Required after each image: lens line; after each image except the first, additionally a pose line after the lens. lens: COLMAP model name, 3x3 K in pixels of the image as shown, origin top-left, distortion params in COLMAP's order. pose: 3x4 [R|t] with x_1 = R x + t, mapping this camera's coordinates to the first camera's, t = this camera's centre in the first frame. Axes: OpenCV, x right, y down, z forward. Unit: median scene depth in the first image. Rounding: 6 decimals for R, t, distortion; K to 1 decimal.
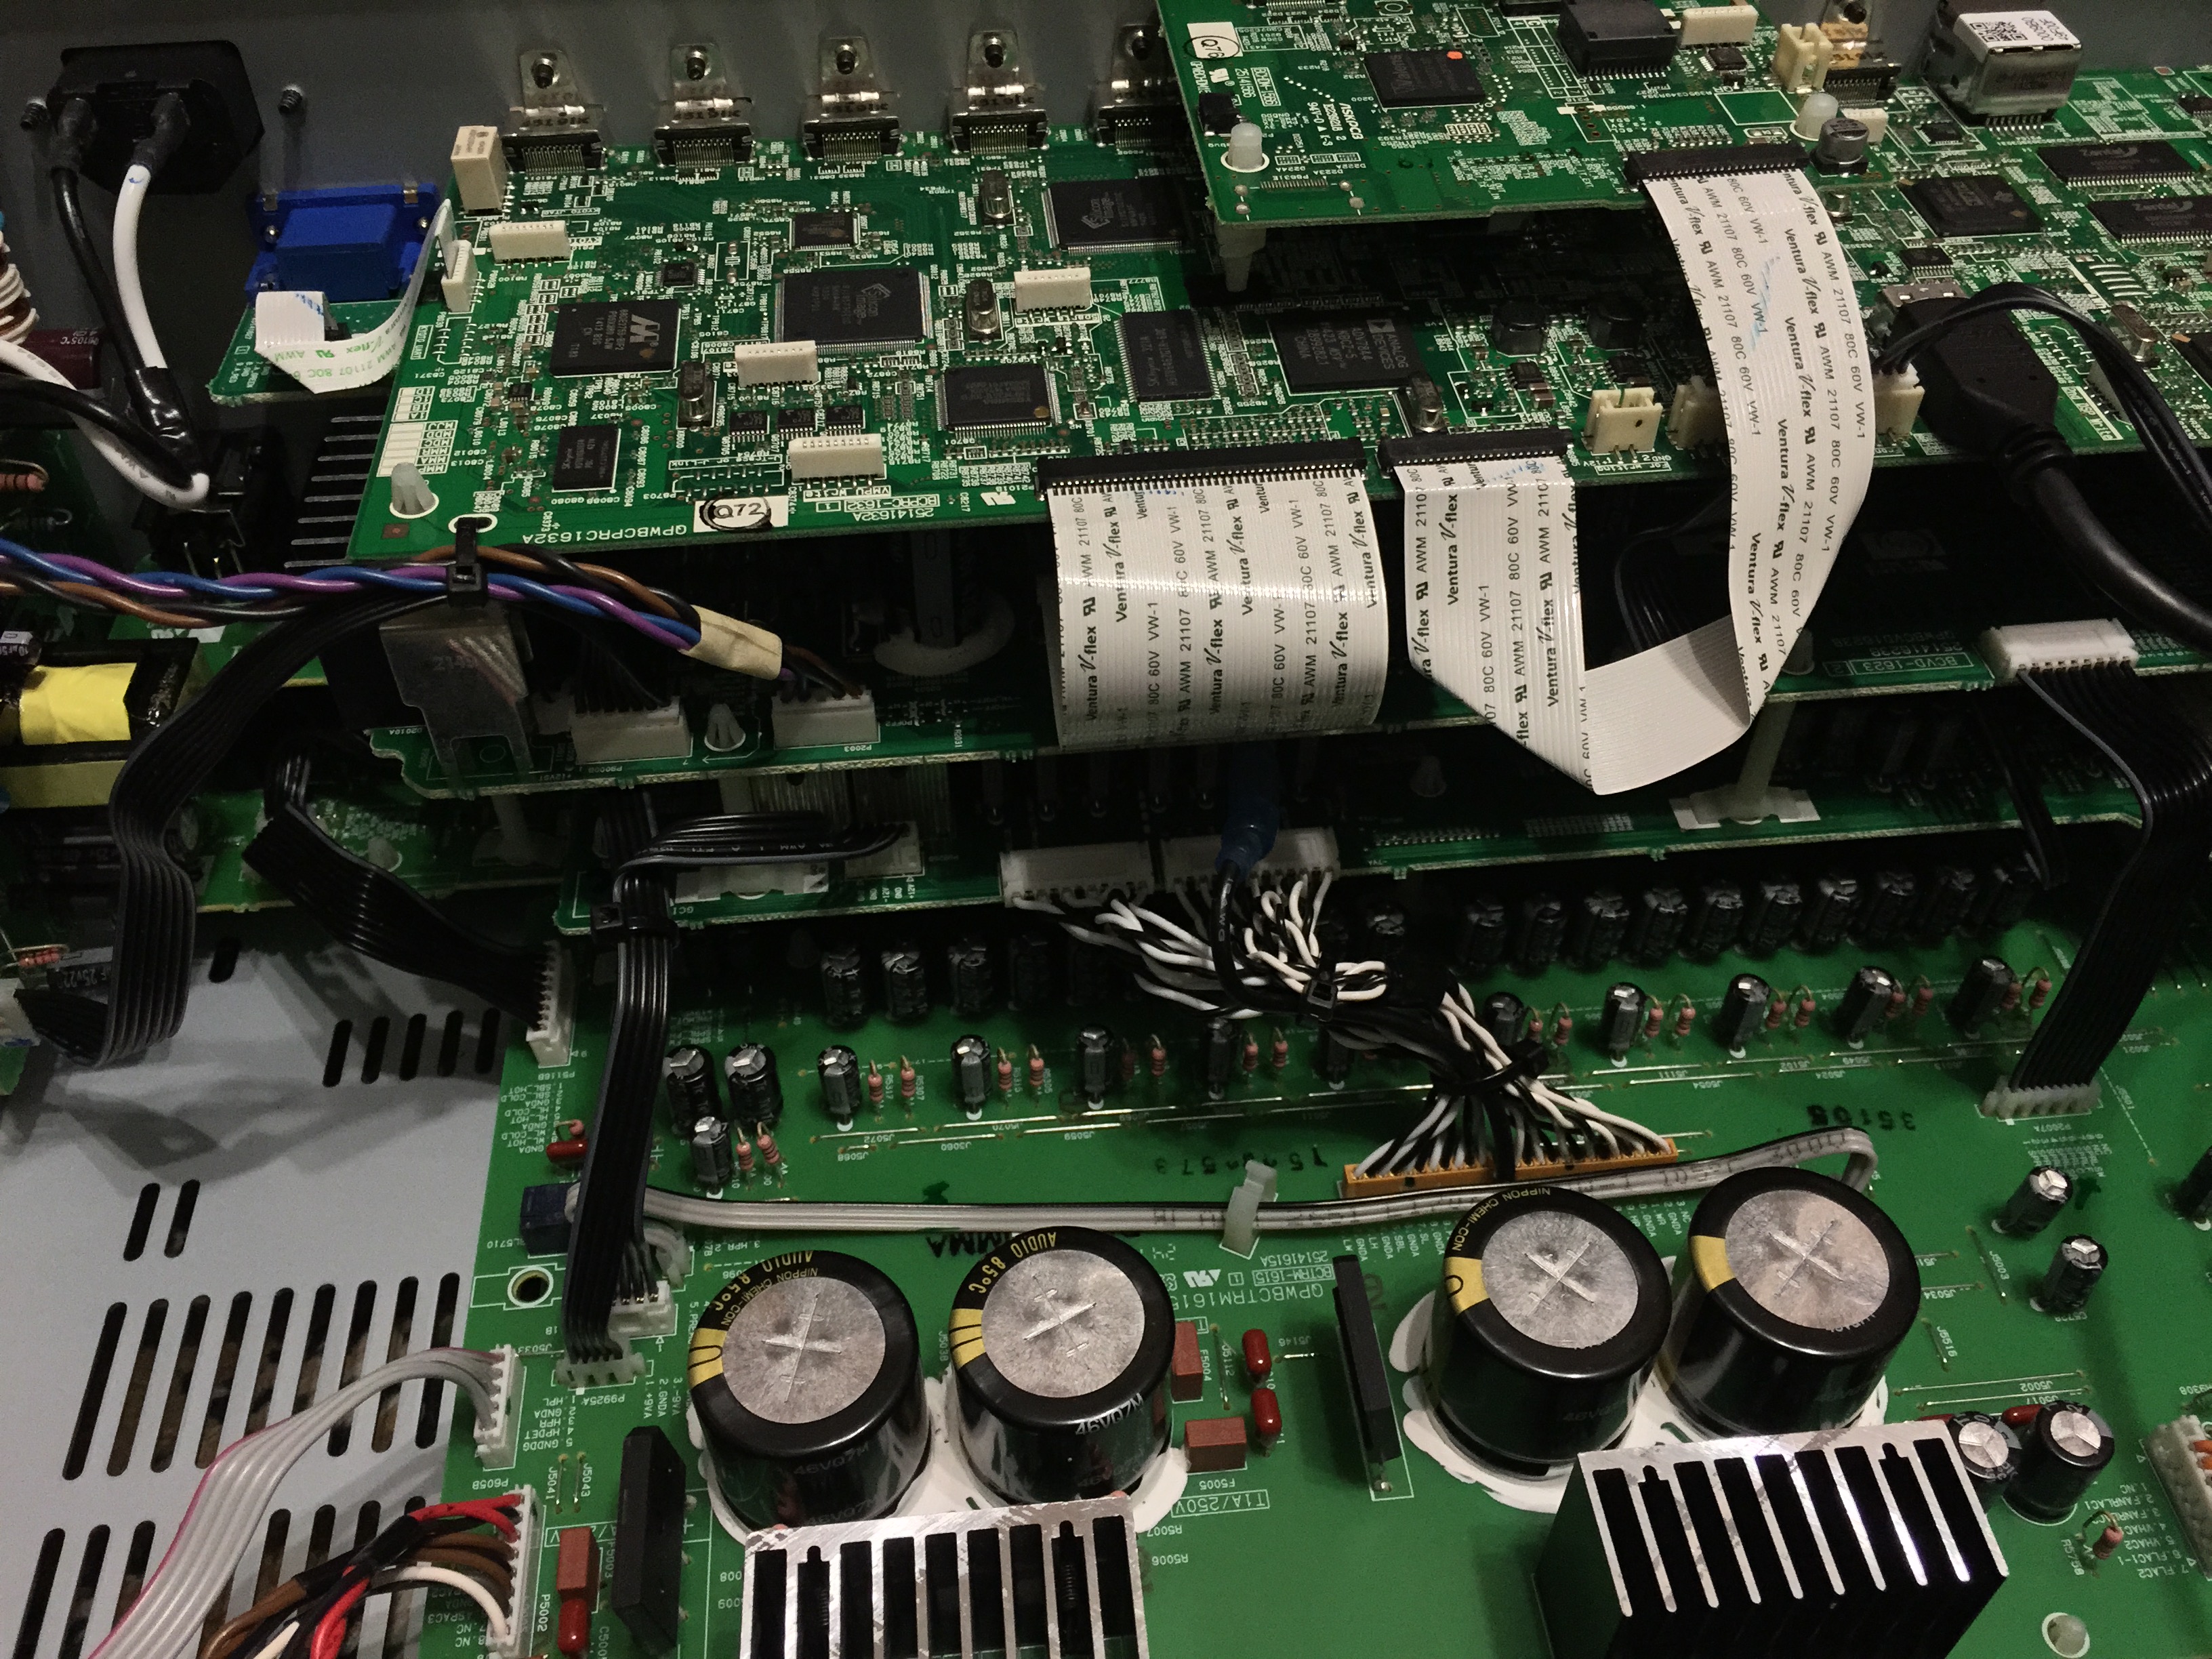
lens RADIAL K [[1930.7, 0, 1095.0], [0, 1930.7, 801.2], [0, 0, 1]] dist [0.078507, -0.135697]
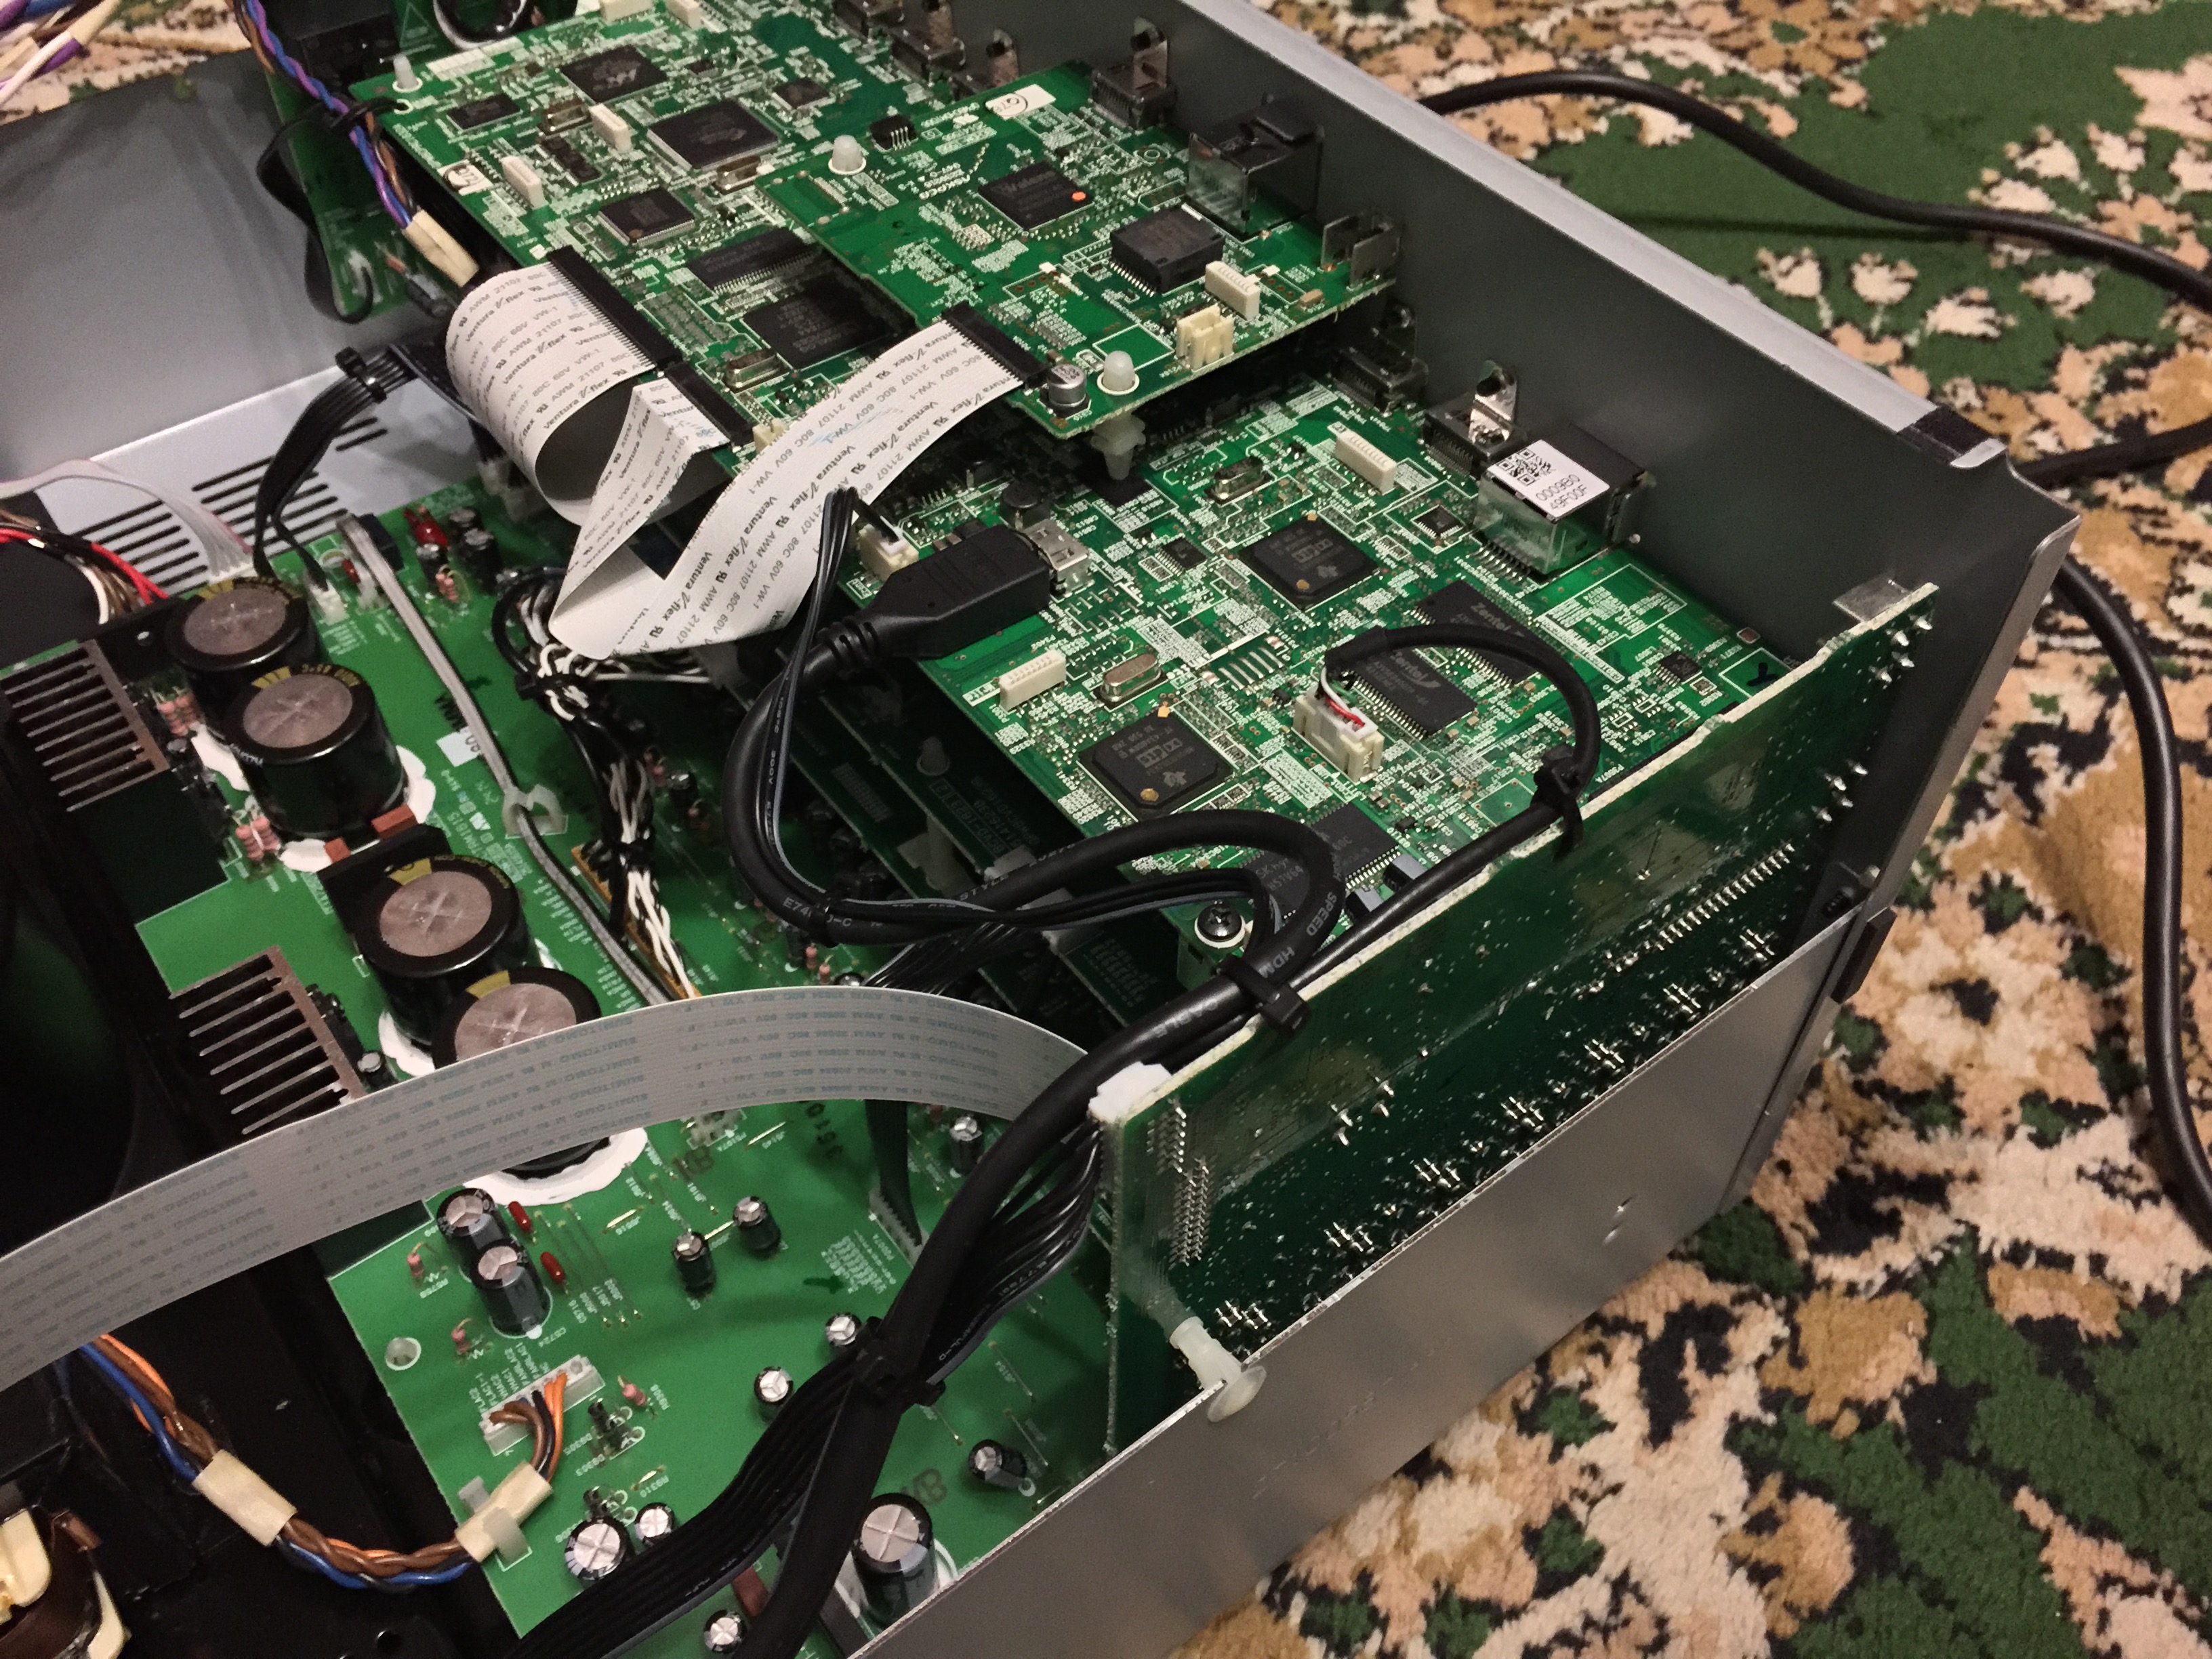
lens RADIAL K [[1930.7, 0, 1095.0], [0, 1930.7, 801.2], [0, 0, 1]] dist [0.078507, -0.135697]
pose [[0.522210, 0.641507, -0.561930, 1.137364], [-0.609211, 0.741707, 0.280594, -0.464924], [0.596790, 0.195804, 0.778140, 0.159260]]
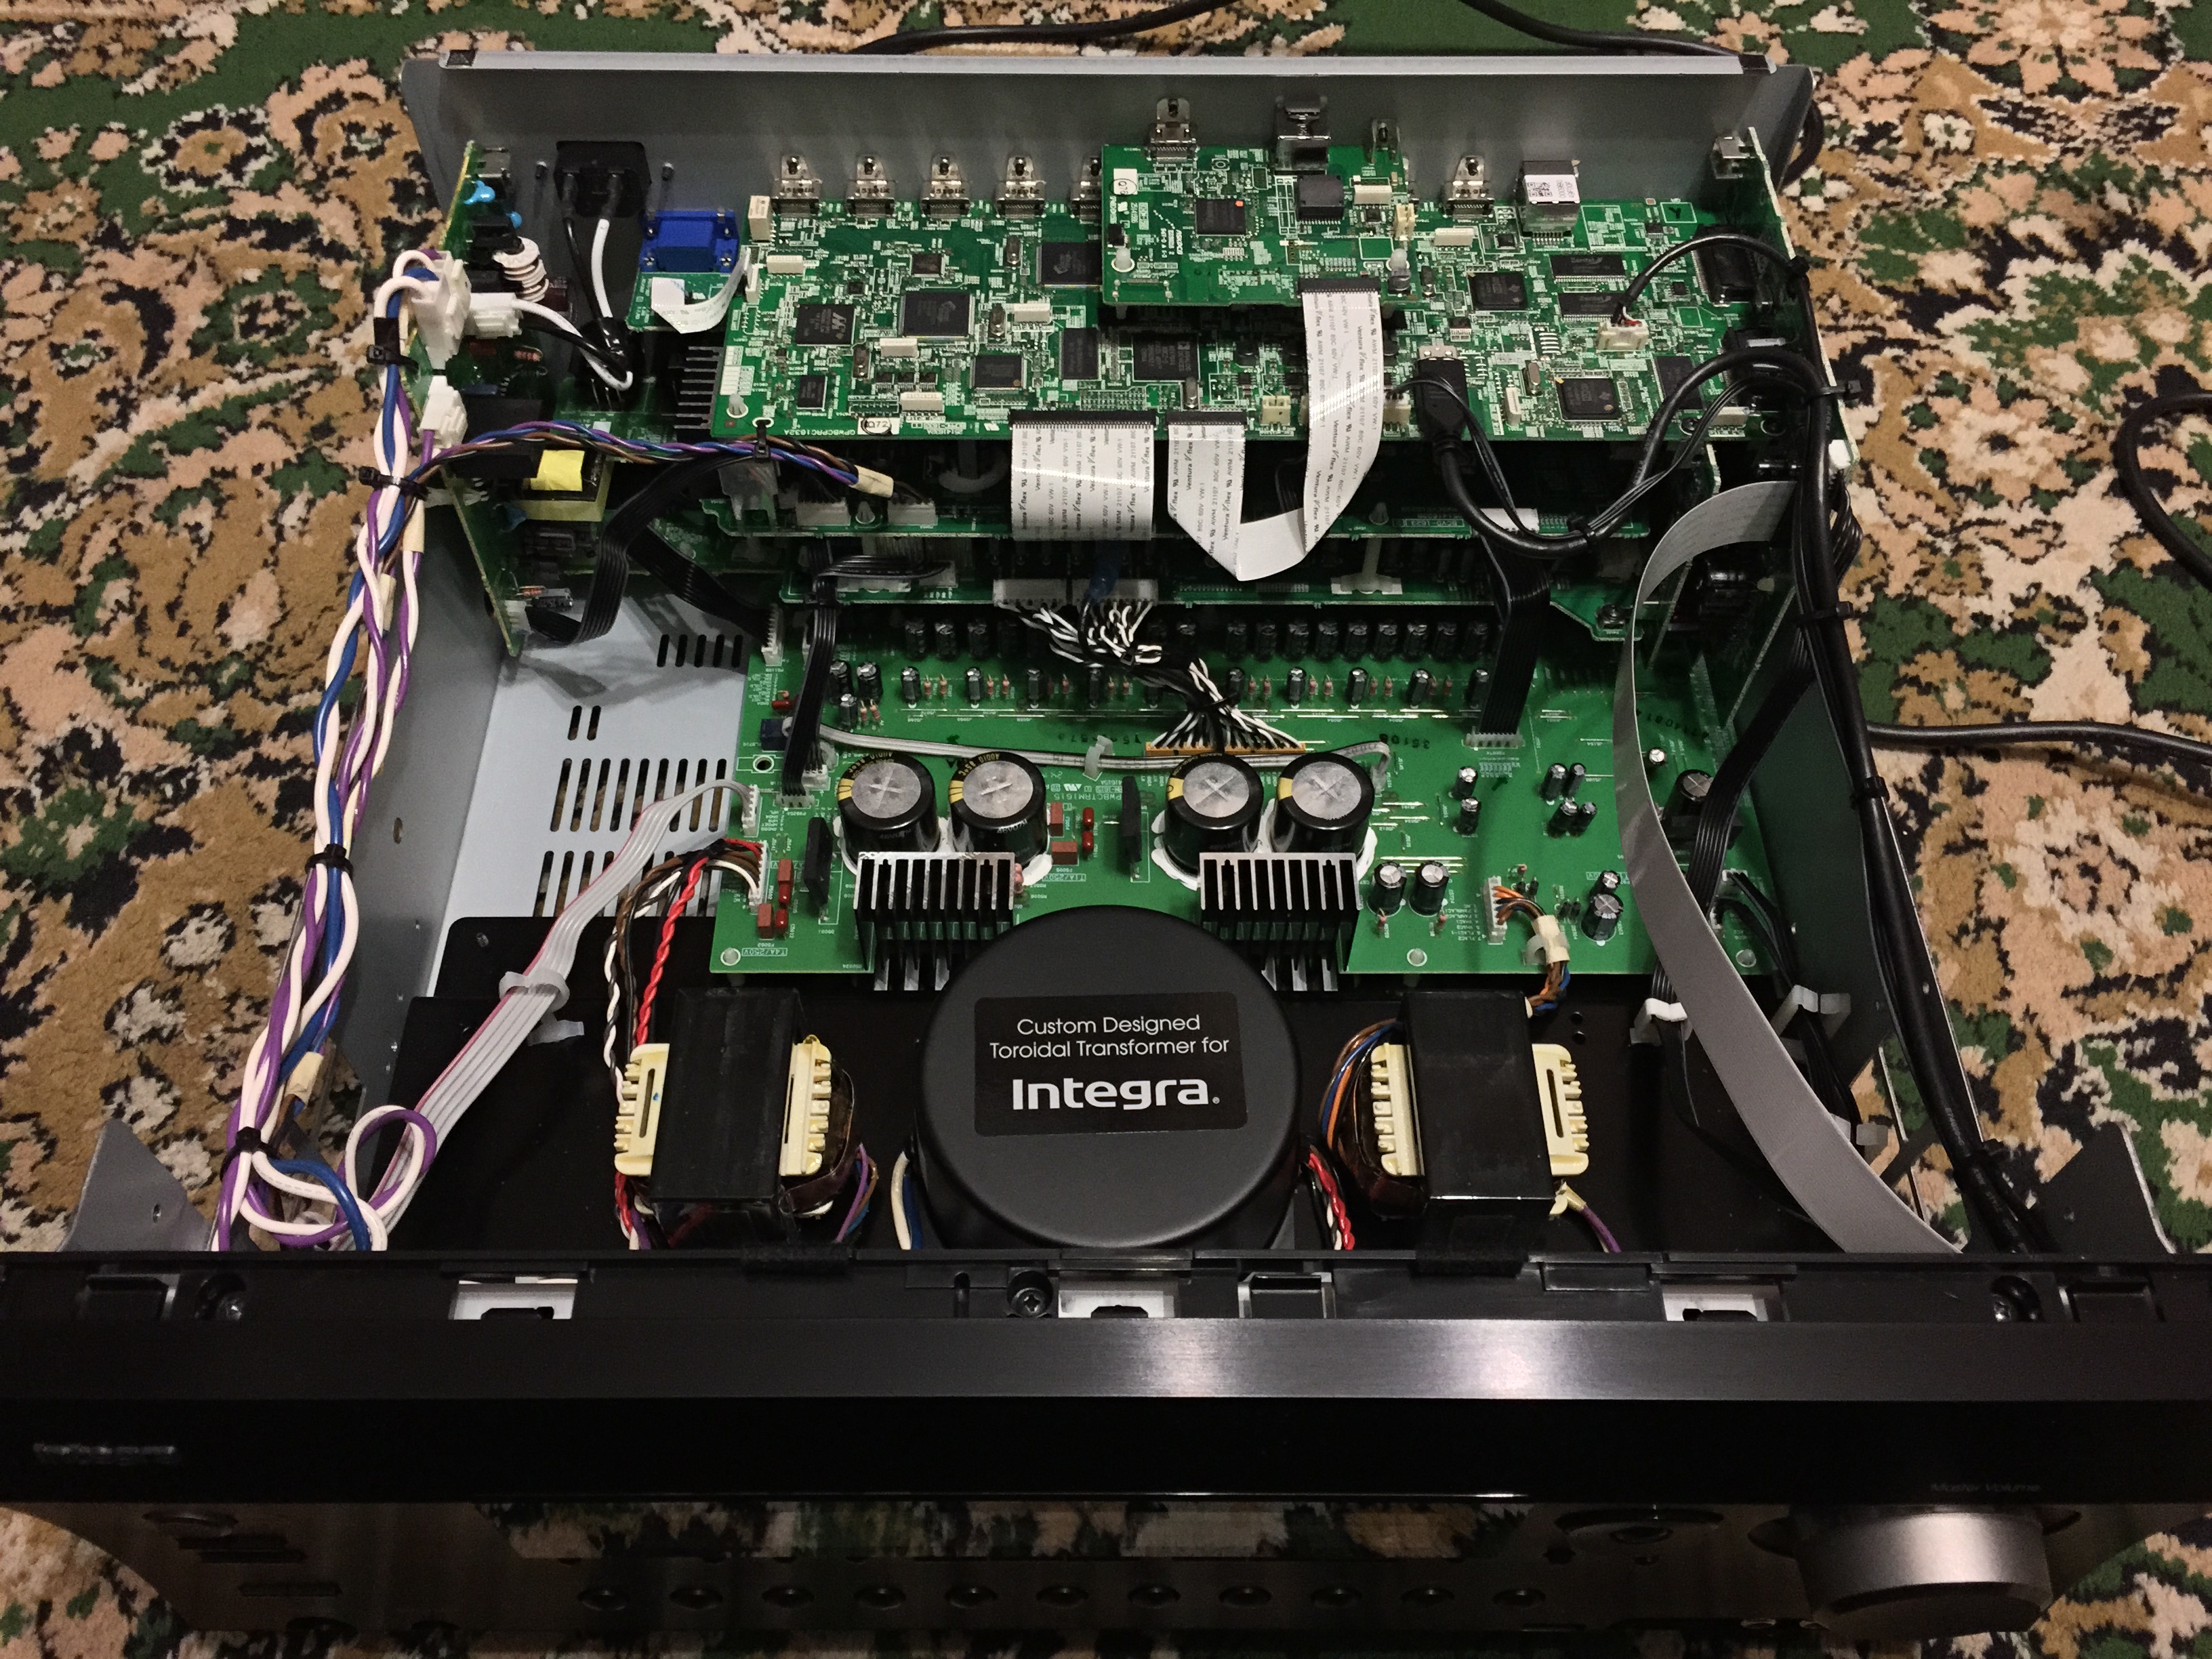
lens RADIAL K [[1930.7, 0, 1095.0], [0, 1930.7, 801.2], [0, 0, 1]] dist [0.078507, -0.135697]
pose [[0.995240, 0.084442, -0.048651, 0.193066], [-0.075183, 0.982915, 0.168007, -0.103216], [0.062007, -0.163549, 0.984585, -1.147792]]
